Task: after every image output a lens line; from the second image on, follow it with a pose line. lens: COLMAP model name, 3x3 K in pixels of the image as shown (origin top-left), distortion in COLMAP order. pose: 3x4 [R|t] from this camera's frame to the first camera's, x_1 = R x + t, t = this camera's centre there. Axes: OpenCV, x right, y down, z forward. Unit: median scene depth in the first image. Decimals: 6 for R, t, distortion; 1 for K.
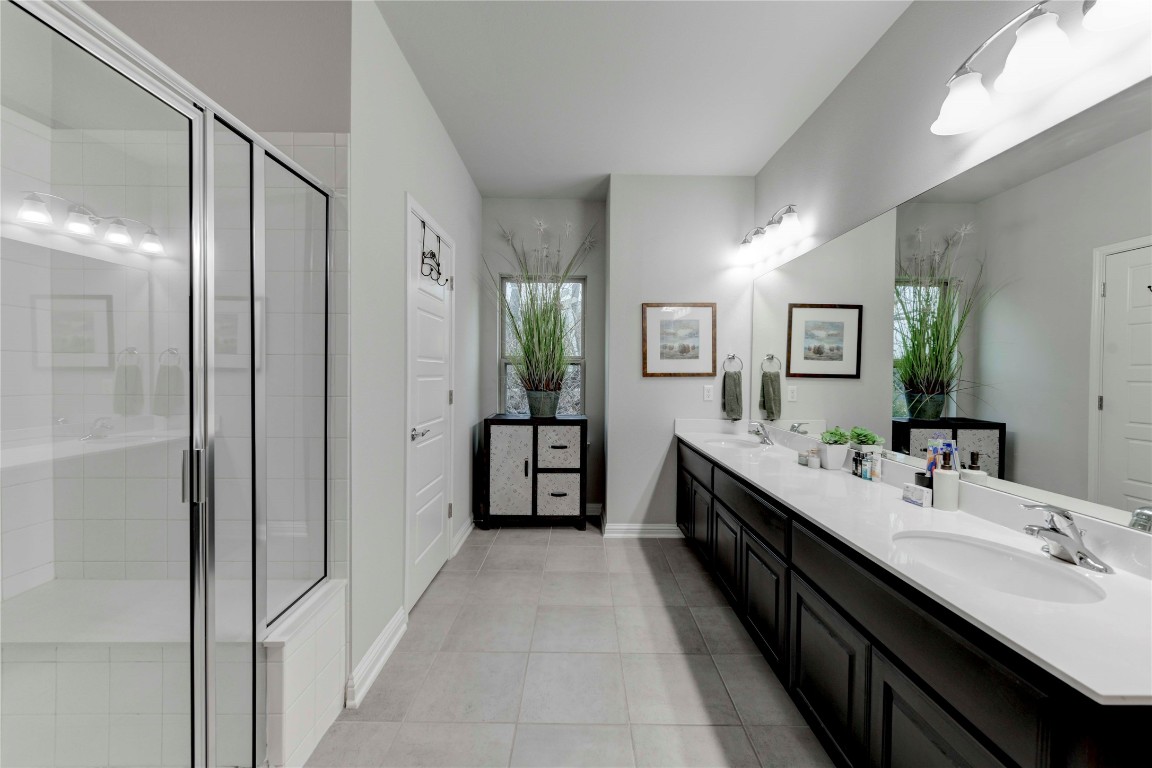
lens RADIAL K [[451.0, 0, 581.1], [0, 451.0, 380.5], [0, 0, 1]] dist [0.004078, 0.000005]
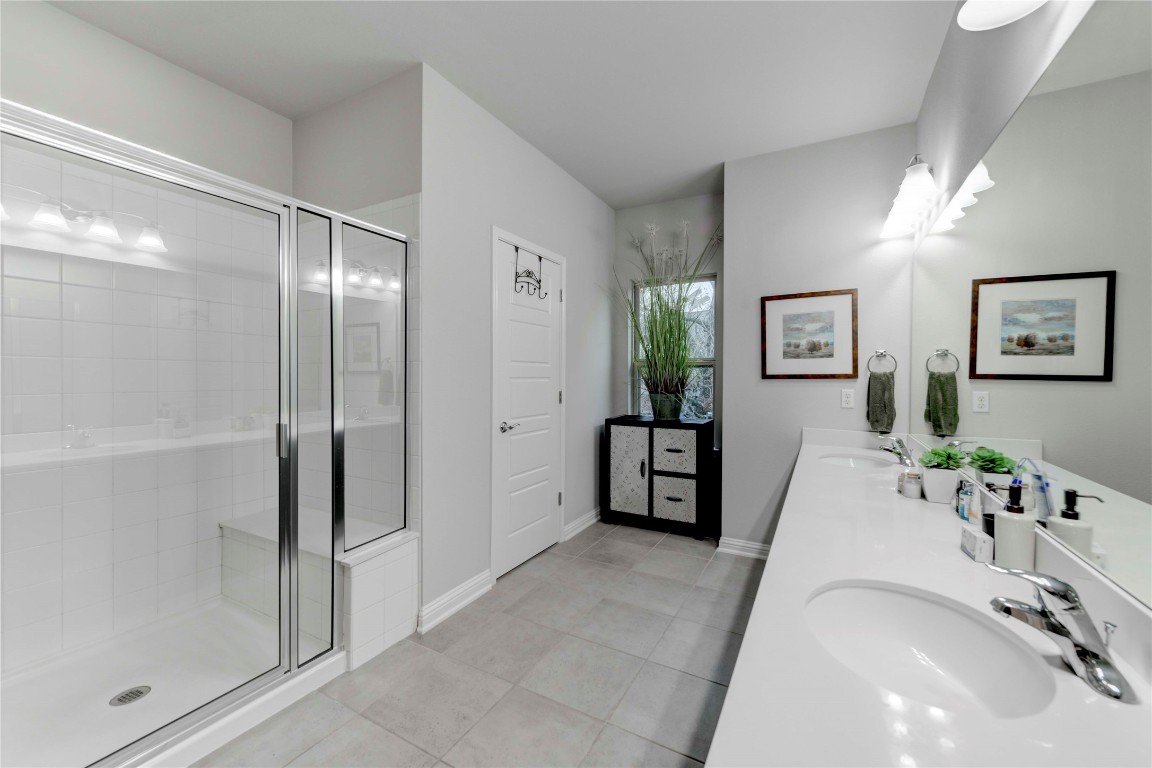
lens RADIAL K [[451.0, 0, 581.1], [0, 451.0, 380.5], [0, 0, 1]] dist [0.004078, 0.000005]
pose [[0.875073, 0.000217, -0.483991, 0.256769], [-0.004695, 0.999957, -0.008041, 0.003647], [0.483968, 0.009309, 0.875036, 0.040529]]
